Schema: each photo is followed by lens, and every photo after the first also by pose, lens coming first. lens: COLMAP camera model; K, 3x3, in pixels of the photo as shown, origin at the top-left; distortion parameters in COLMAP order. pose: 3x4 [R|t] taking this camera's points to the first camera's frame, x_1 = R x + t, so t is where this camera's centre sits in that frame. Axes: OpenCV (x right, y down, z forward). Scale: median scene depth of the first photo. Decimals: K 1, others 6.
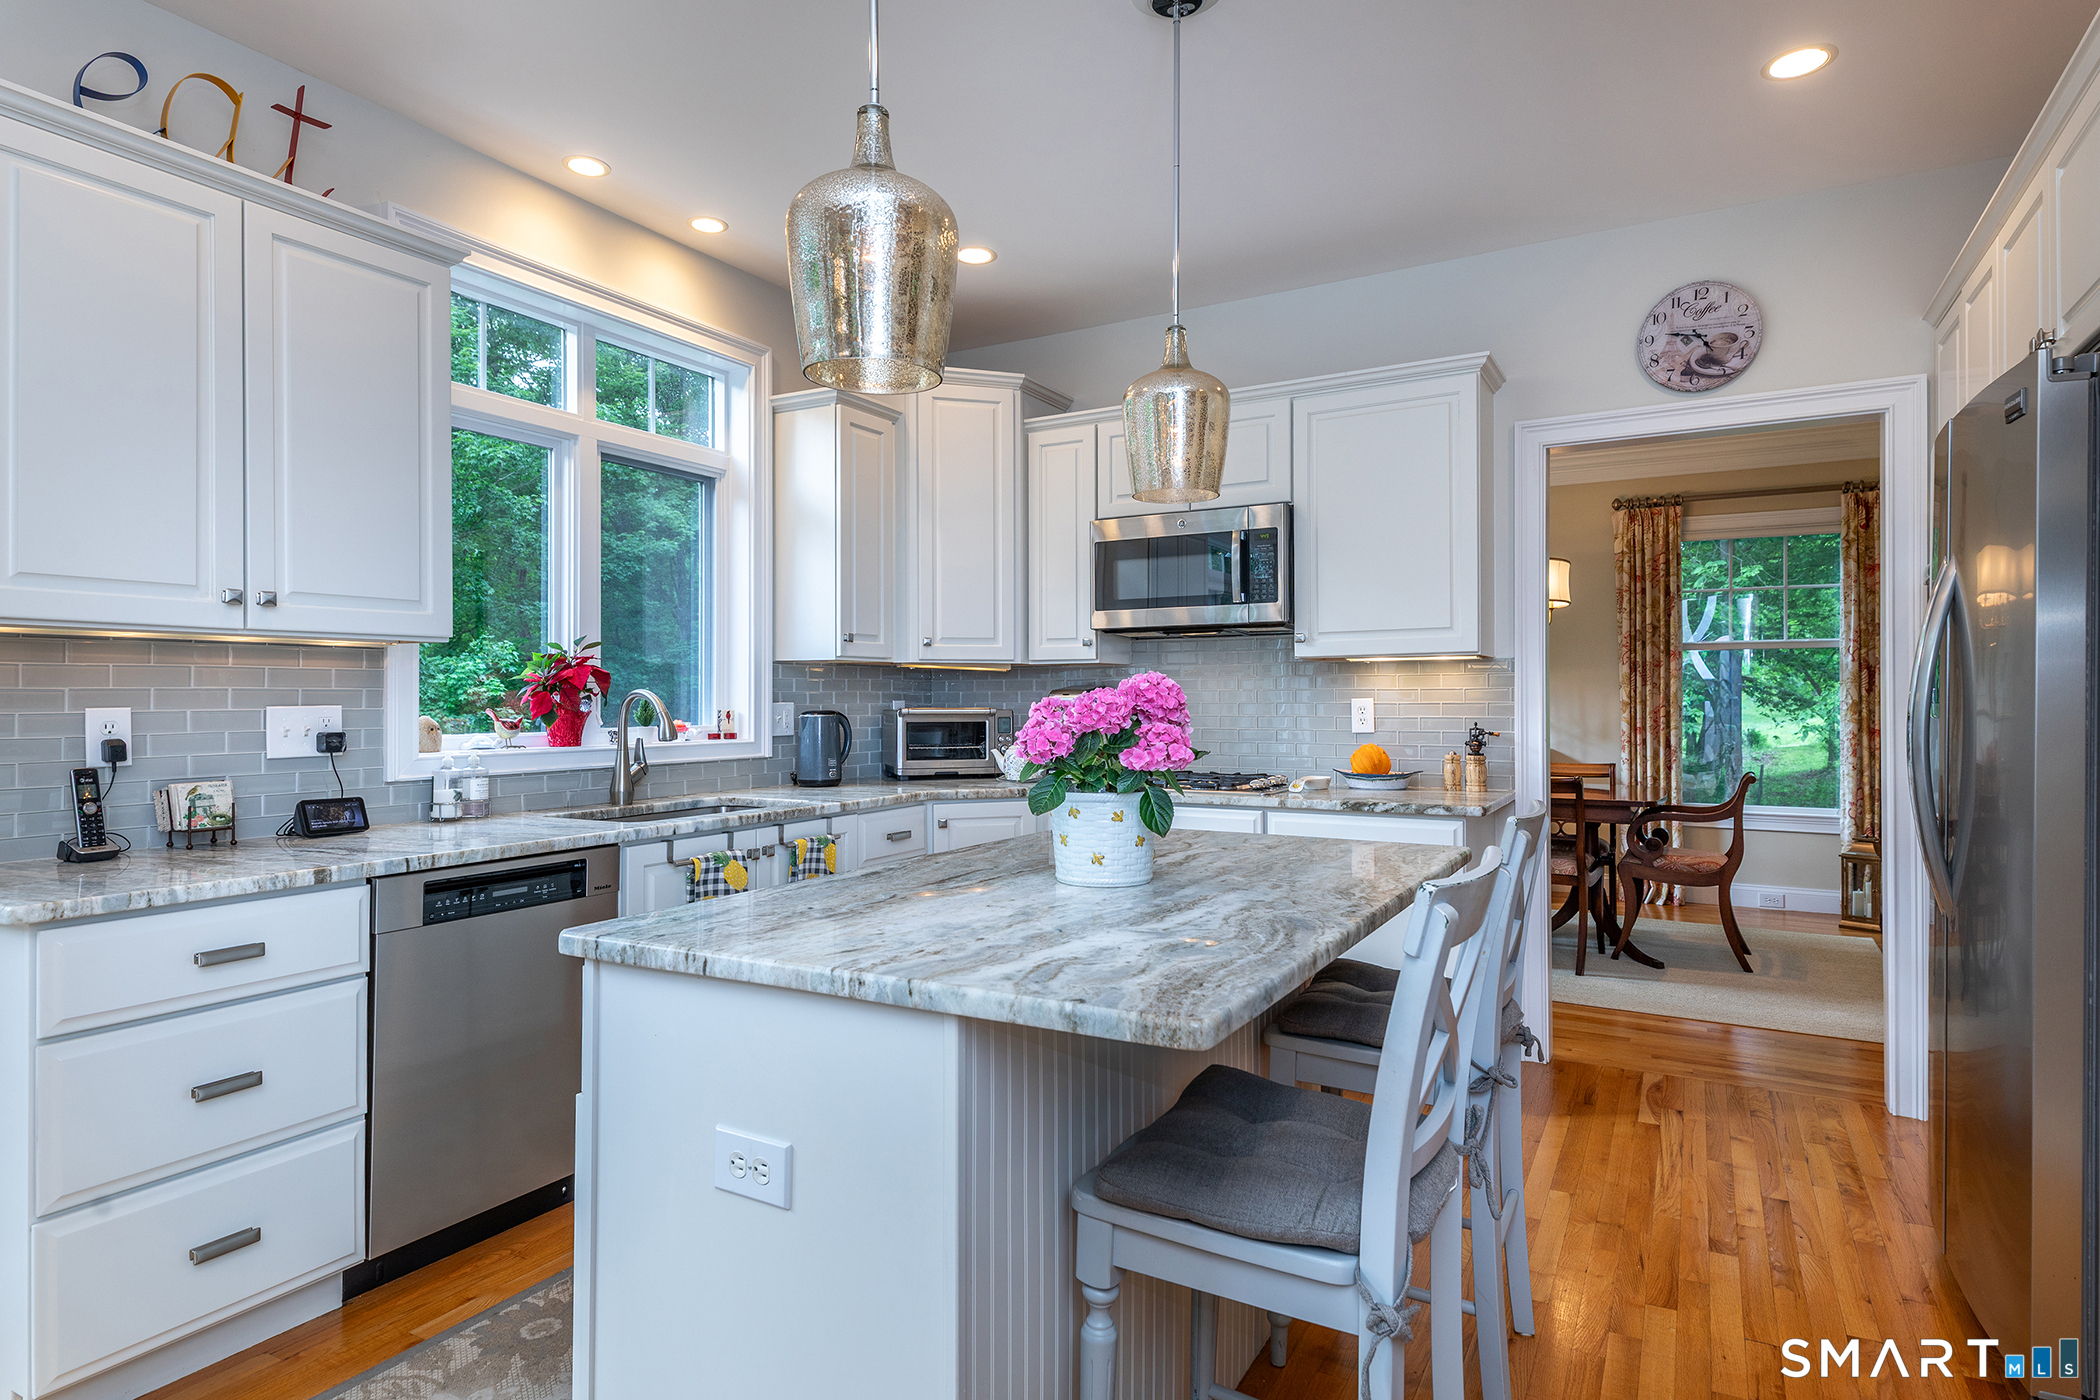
lens RADIAL K [[1141.7, 0, 1060.4], [0, 1141.7, 690.2], [0, 0, 1]] dist [0.025010, -0.000382]
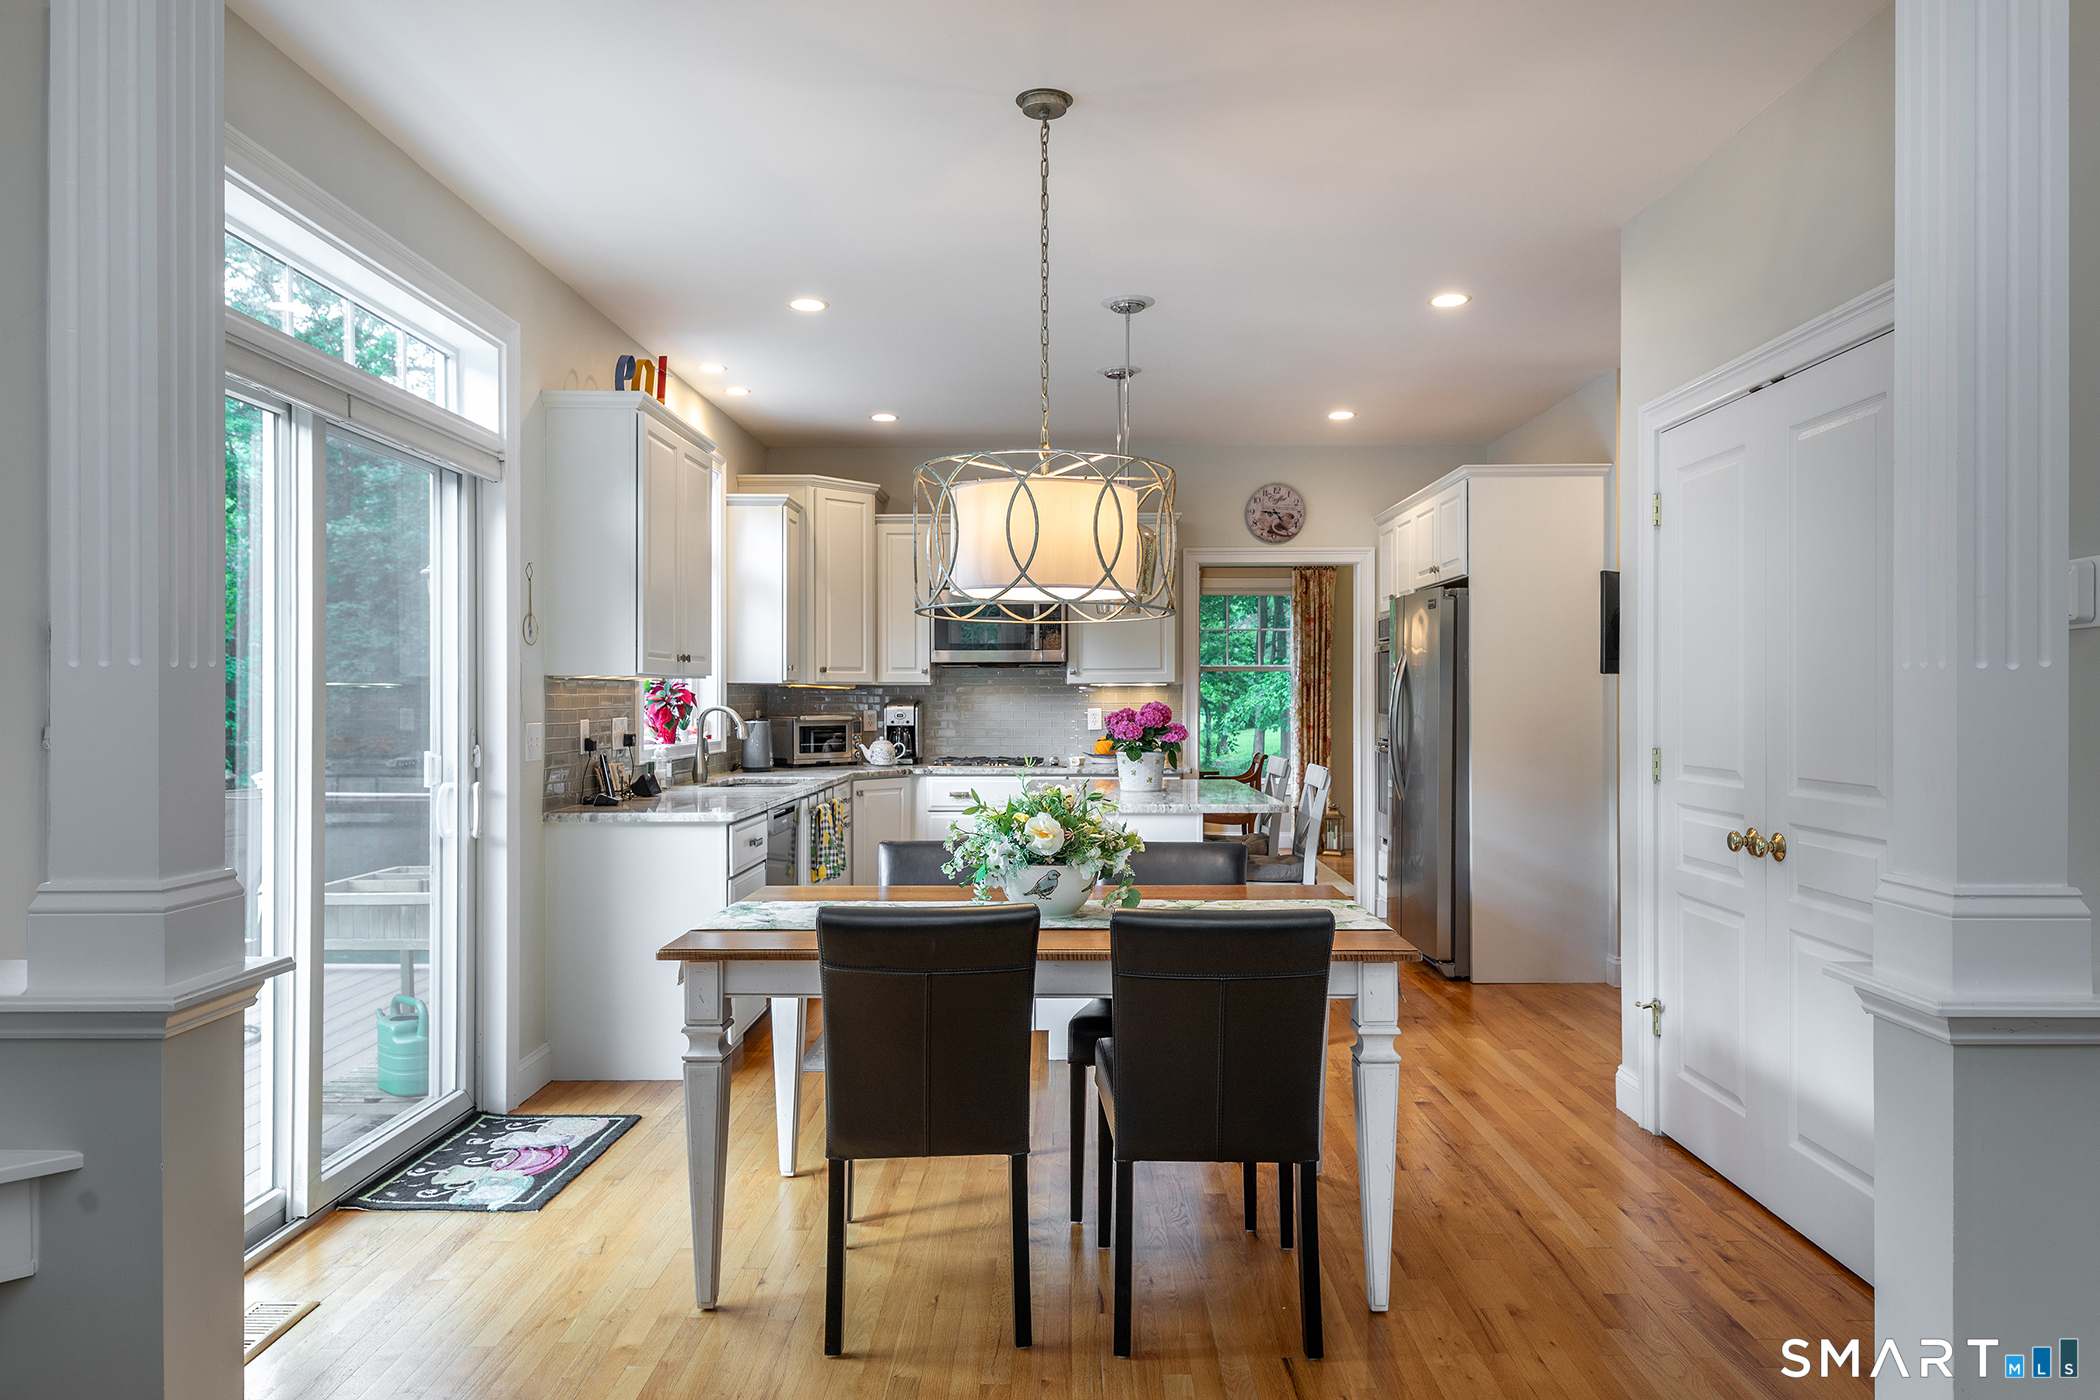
lens RADIAL K [[1348.4, 0, 1047.2], [0, 1348.4, 699.1], [0, 0, 1]] dist [0.009834, 0.001403]
pose [[0.883486, -0.000526, 0.468457, -0.641766], [-0.003066, 0.999971, 0.006904, -0.017622], [-0.468447, -0.007536, 0.883460, -0.608076]]
